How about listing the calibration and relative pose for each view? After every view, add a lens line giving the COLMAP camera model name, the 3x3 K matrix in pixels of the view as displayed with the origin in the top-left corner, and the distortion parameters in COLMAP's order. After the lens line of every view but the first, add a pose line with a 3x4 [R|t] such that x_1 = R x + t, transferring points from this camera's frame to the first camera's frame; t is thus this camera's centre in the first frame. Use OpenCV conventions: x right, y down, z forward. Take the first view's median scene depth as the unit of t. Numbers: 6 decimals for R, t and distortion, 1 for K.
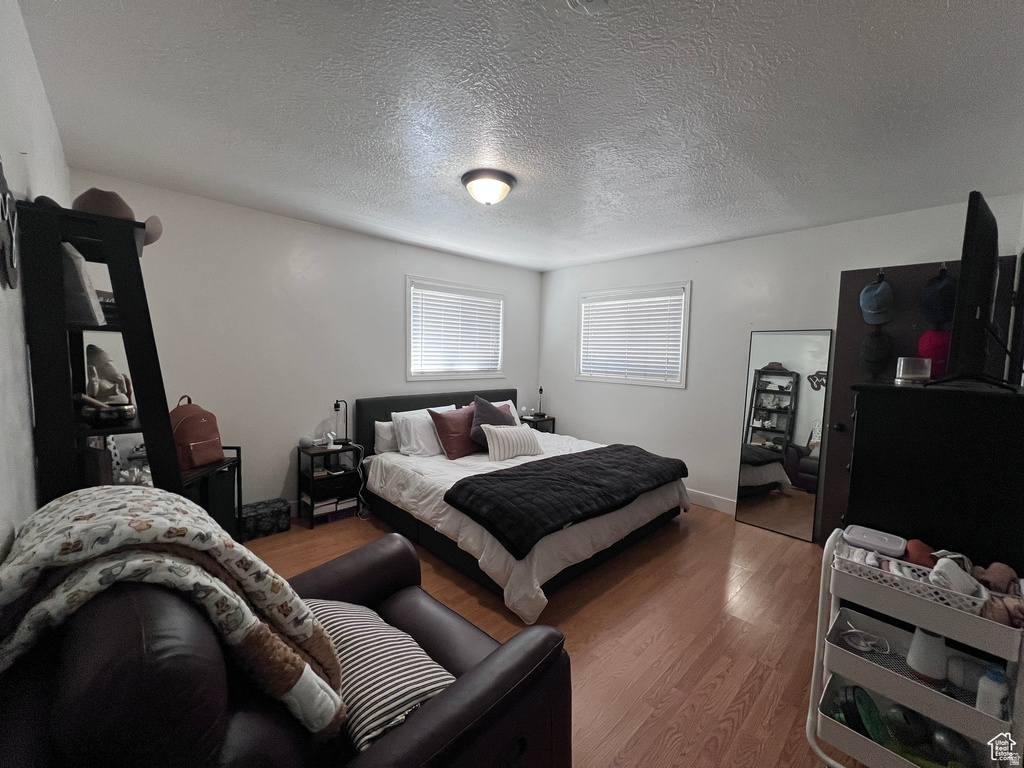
lens RADIAL K [[411.5, 0, 512.7], [0, 411.5, 387.7], [0, 0, 1]] dist [-0.000699, 0.000612]
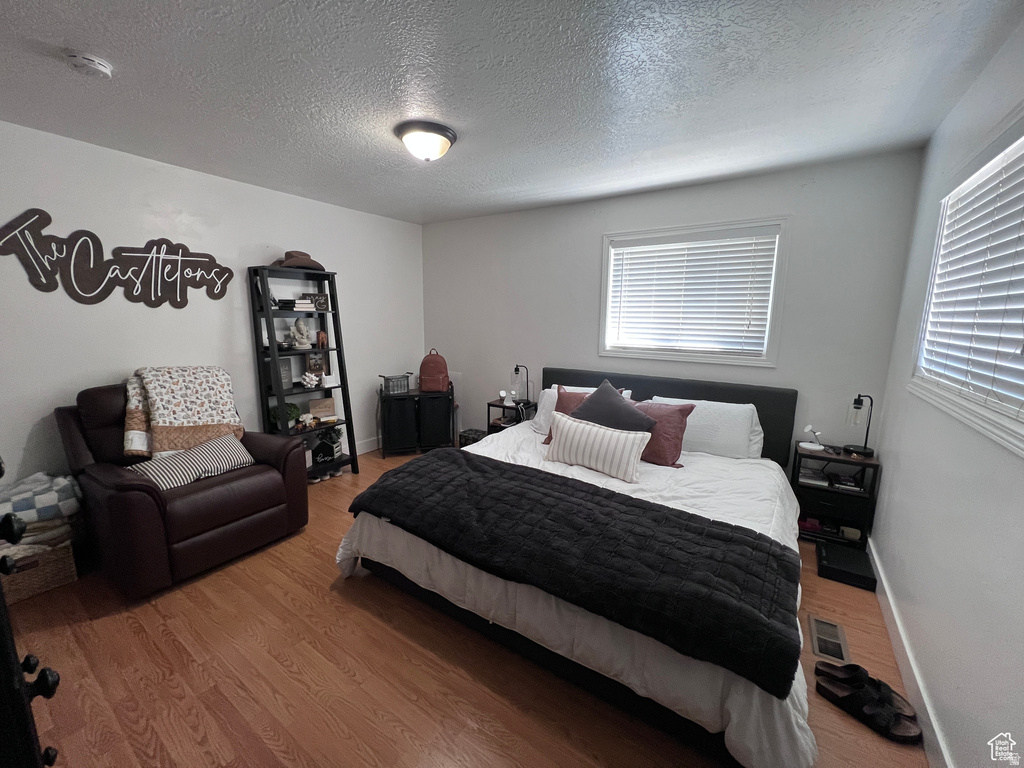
lens RADIAL K [[411.5, 0, 512.6], [0, 411.5, 385.9], [0, 0, 1]] dist [-0.000699, 0.000612]
pose [[0.206555, 0.142189, -0.968048, 0.686756], [-0.092984, 0.987759, 0.125244, -0.053843], [0.974007, 0.064143, 0.217248, 0.729317]]
